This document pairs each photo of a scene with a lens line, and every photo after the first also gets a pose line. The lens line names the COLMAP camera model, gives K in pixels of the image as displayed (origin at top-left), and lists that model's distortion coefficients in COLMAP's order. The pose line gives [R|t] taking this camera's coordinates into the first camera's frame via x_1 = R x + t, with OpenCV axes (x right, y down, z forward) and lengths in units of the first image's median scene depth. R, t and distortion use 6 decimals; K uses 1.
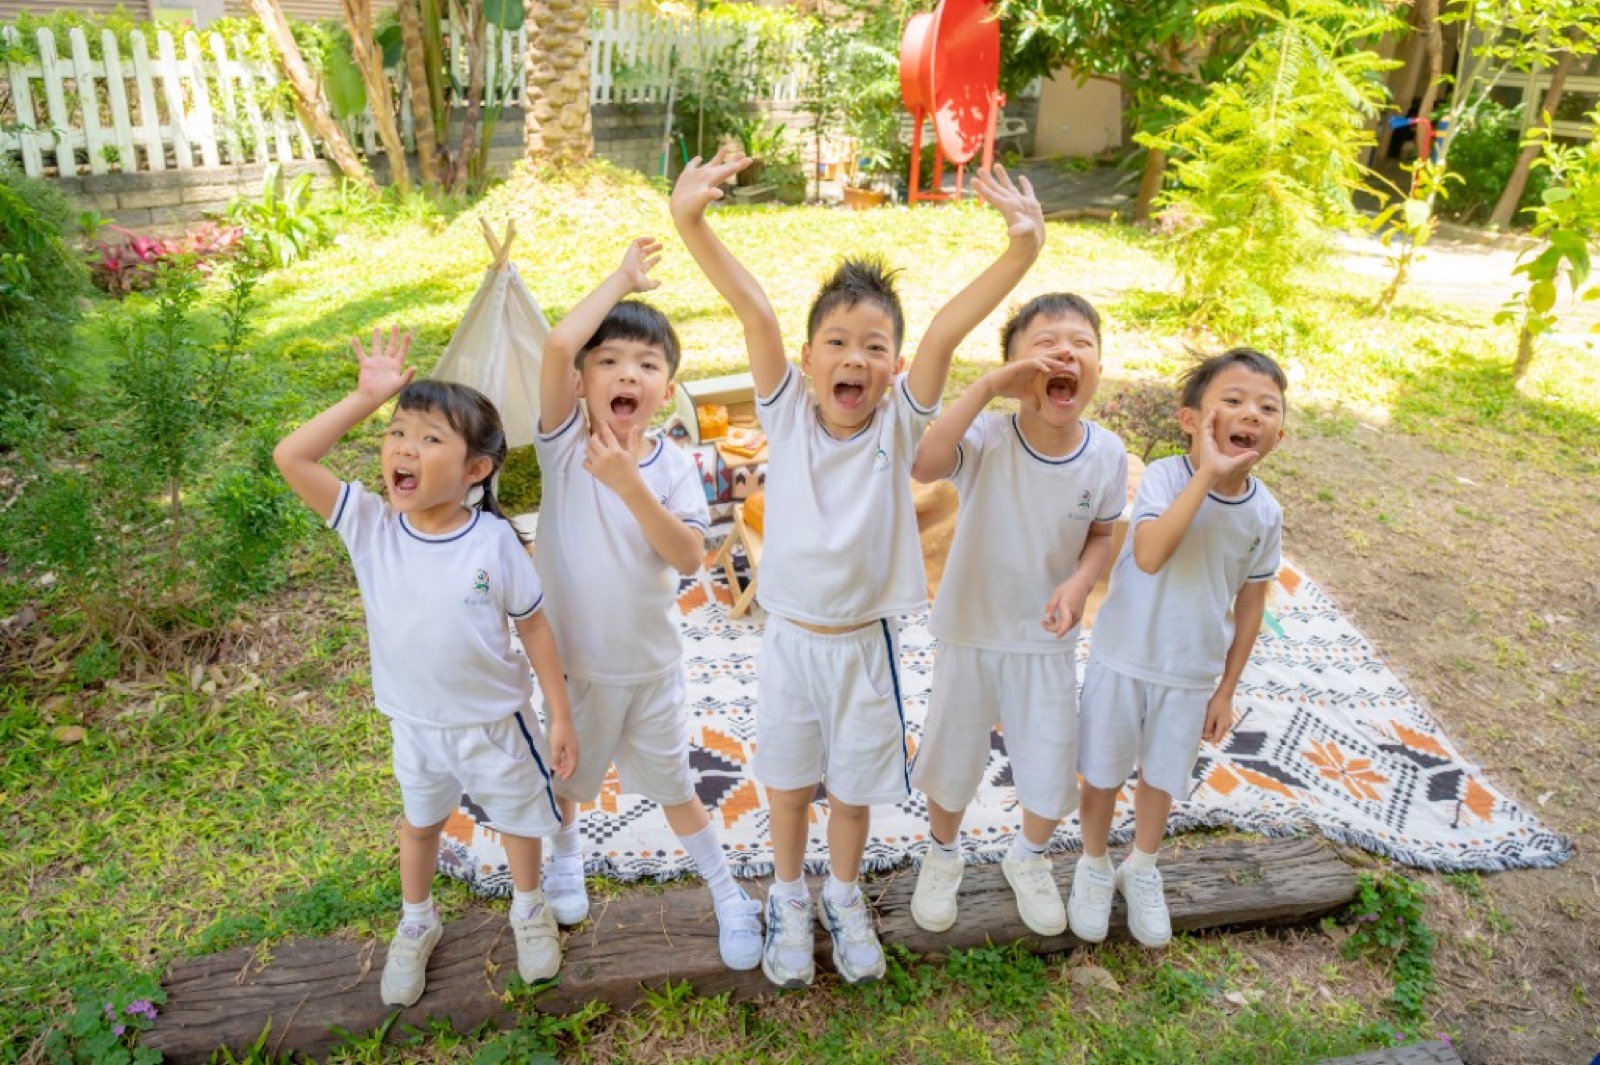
lens RADIAL K [[1153.0, 0, 785.4], [0, 1153.0, 525.1], [0, 0, 1]] dist [-0.002252, -0.001438]
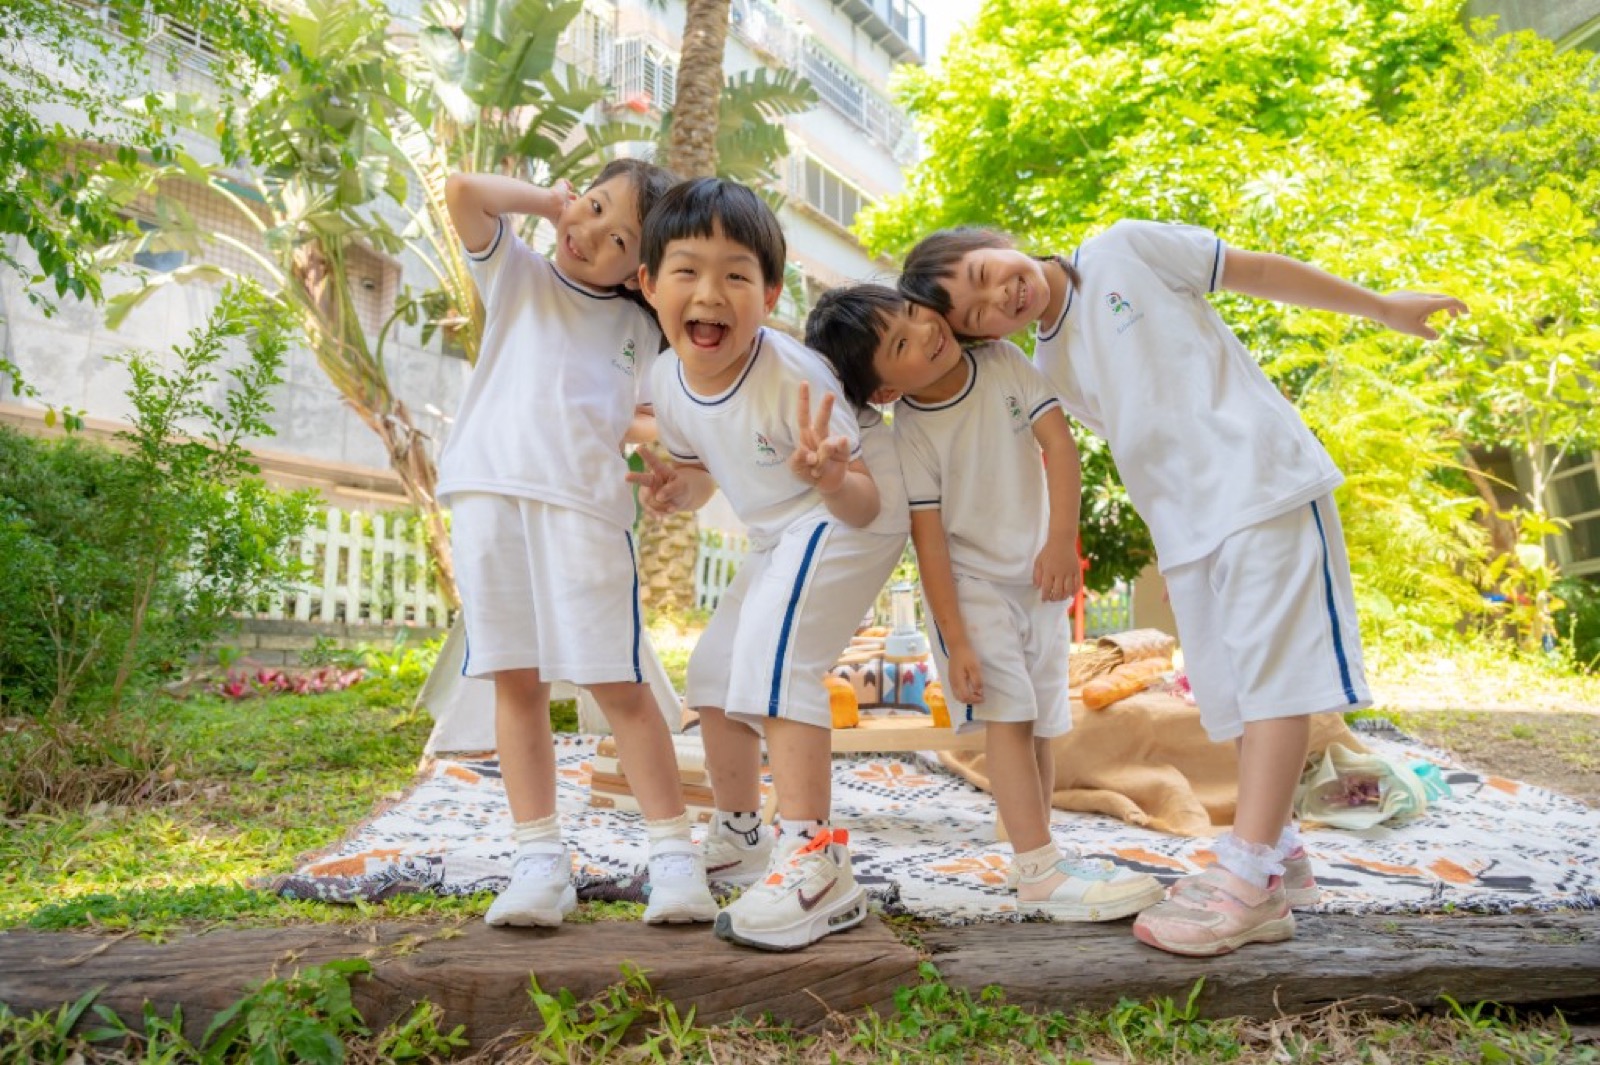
lens RADIAL K [[1081.0, 0, 796.3], [0, 1081.0, 560.0], [0, 0, 1]] dist [-0.000046, -0.001955]
pose [[0.993557, -0.052481, -0.100446, 0.050739], [-0.007578, 0.853568, -0.520926, 0.306613], [0.113077, 0.518331, 0.847671, 0.267078]]
